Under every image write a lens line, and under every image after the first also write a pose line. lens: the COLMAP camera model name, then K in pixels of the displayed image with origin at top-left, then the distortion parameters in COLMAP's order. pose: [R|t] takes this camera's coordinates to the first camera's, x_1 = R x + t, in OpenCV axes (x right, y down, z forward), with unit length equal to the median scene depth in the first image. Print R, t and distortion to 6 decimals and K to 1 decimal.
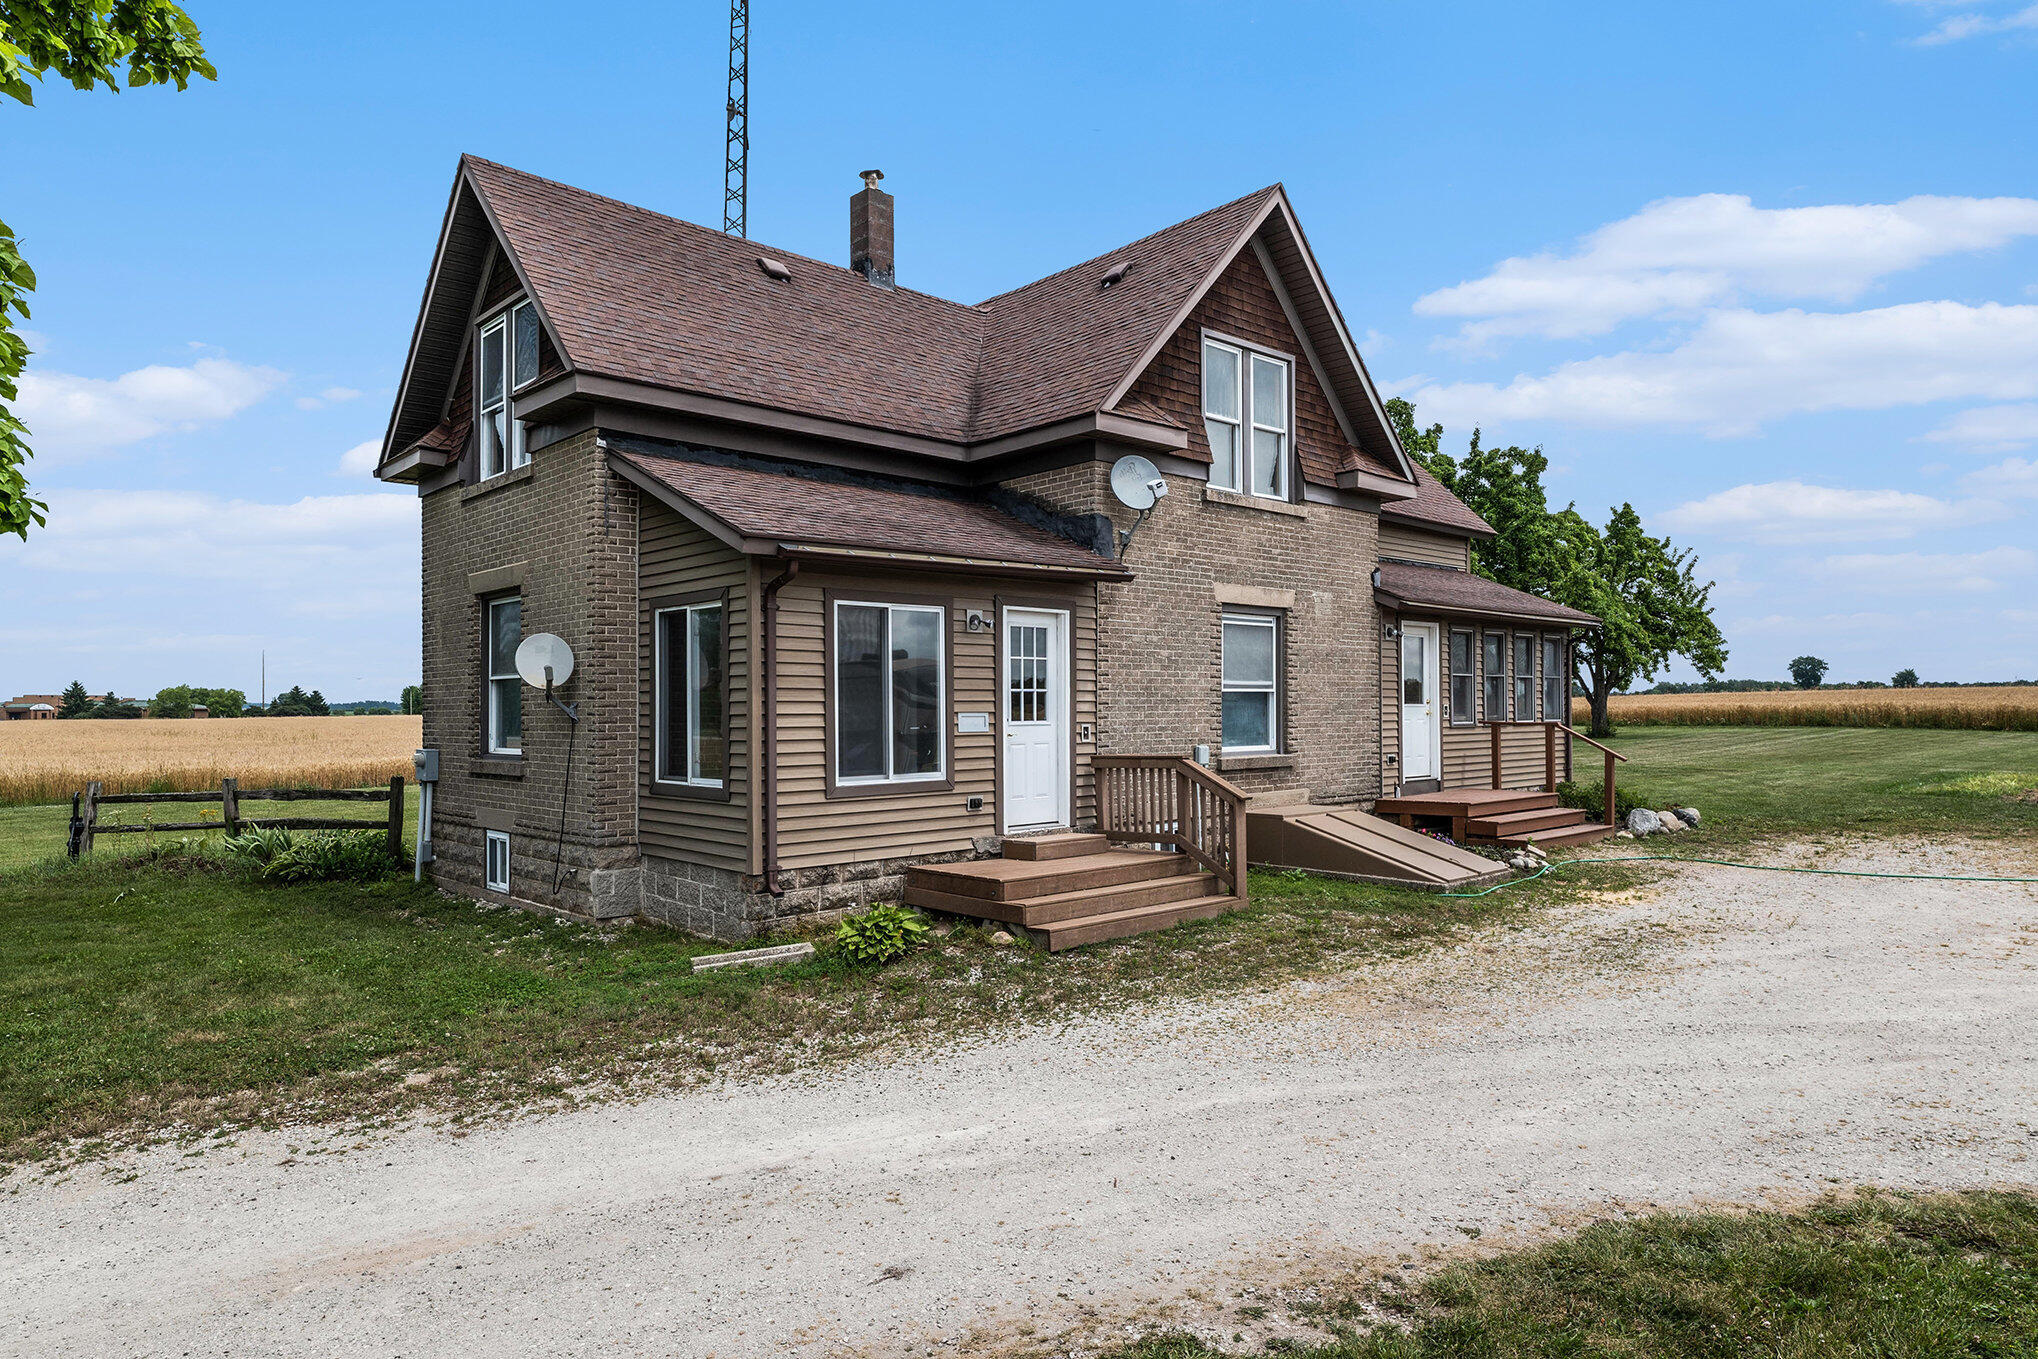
lens RADIAL K [[1236.1, 0, 1023.2], [0, 1236.1, 685.1], [0, 0, 1]] dist [0.001178, 0.000916]
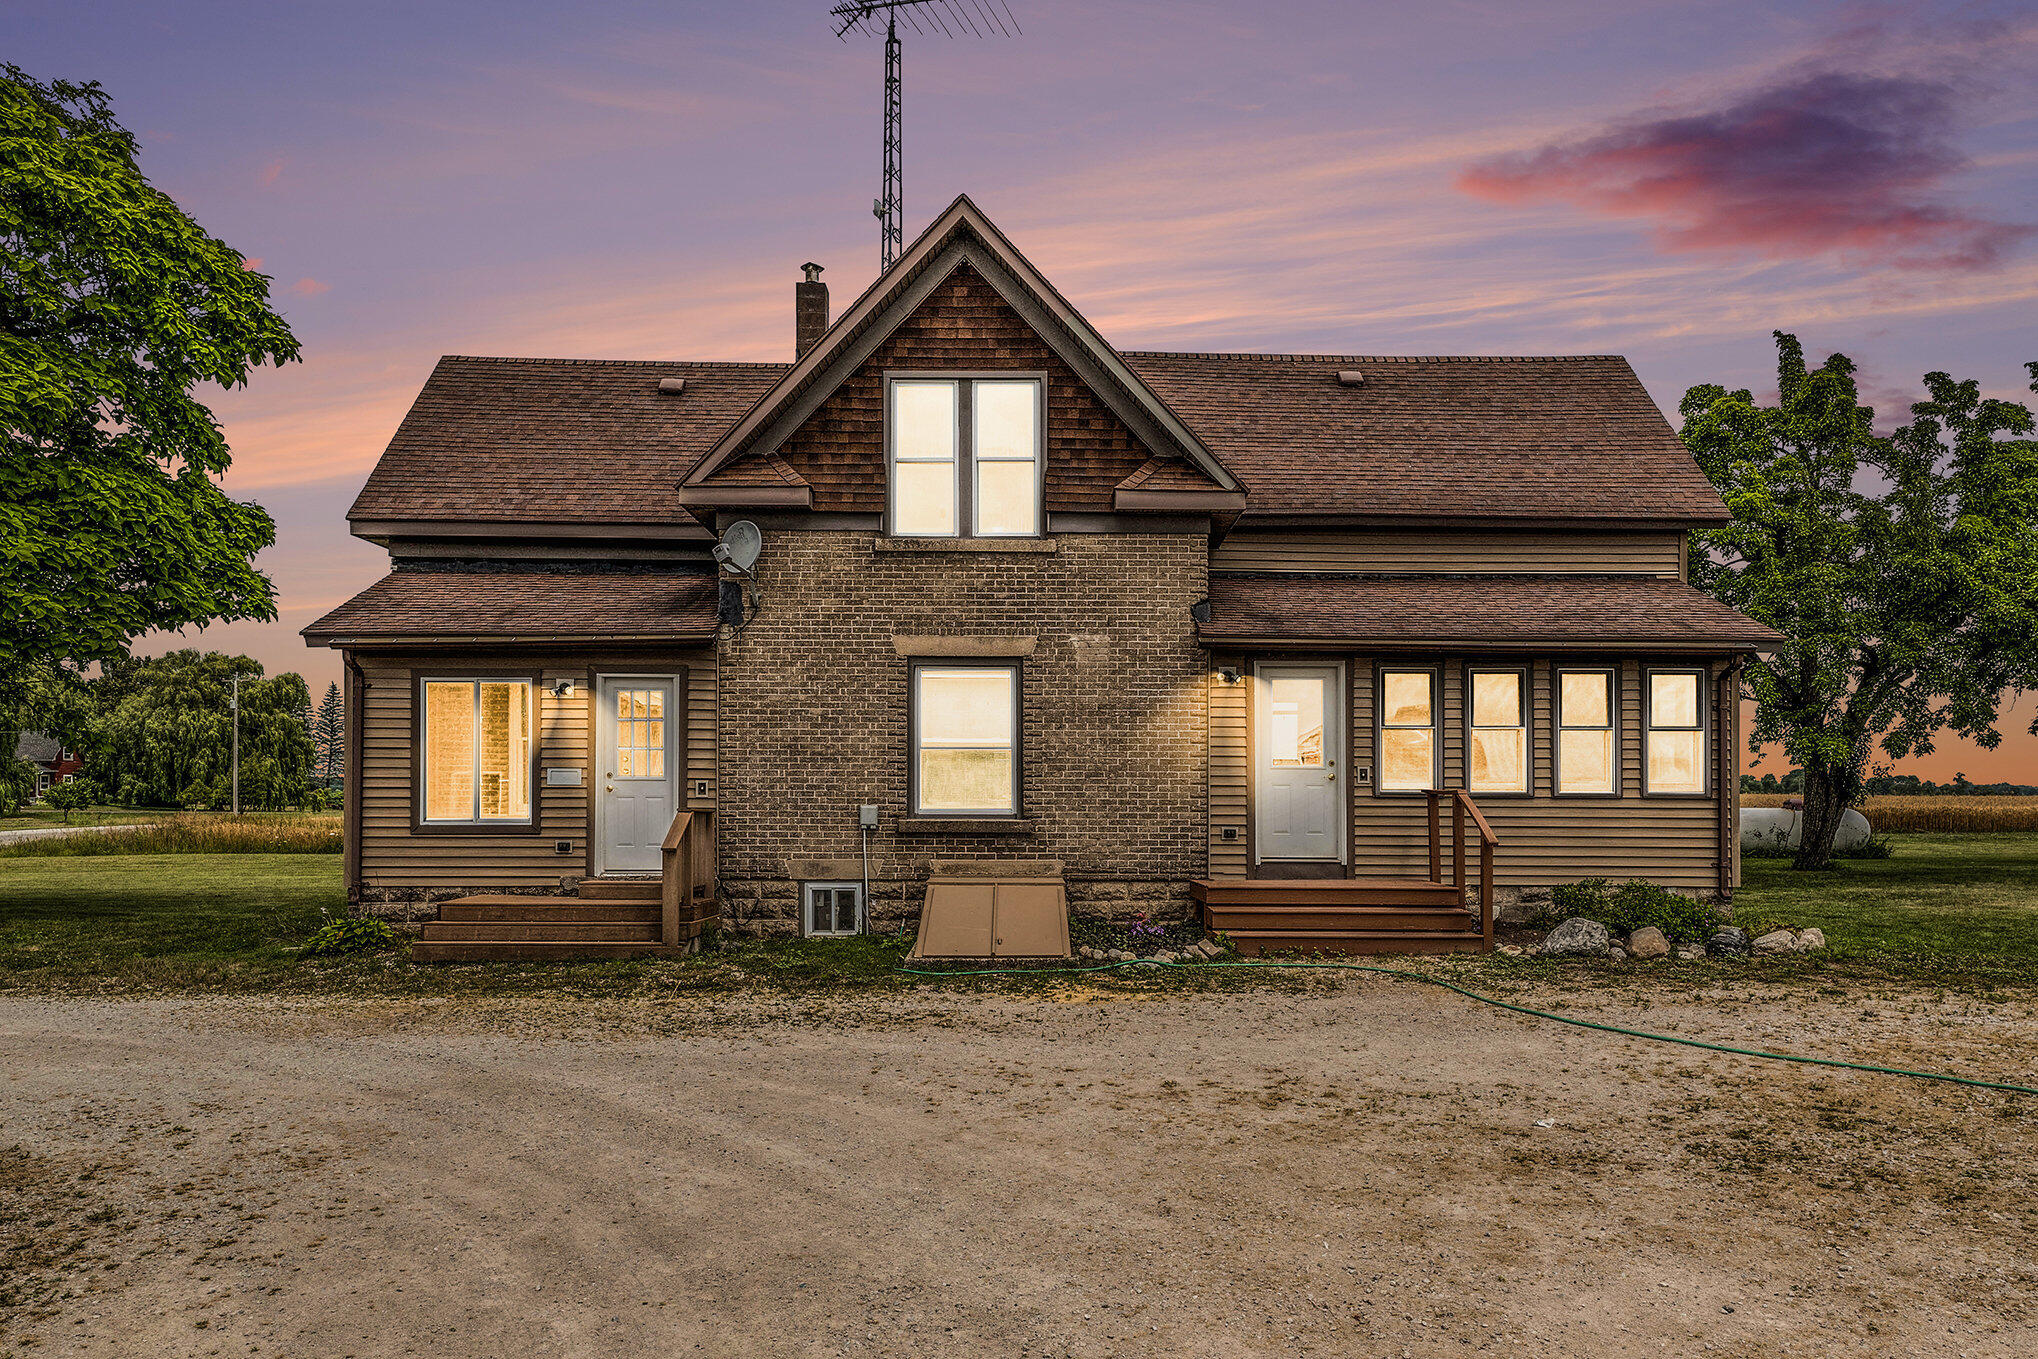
lens RADIAL K [[1408.9, 0, 1021.2], [0, 1408.9, 748.8], [0, 0, 1]] dist [0.009496, 0.004680]
pose [[0.738453, -0.005443, -0.674283, 0.928150], [0.004270, 0.999985, -0.003396, 0.008444], [0.674292, -0.000372, 0.738465, 0.252399]]
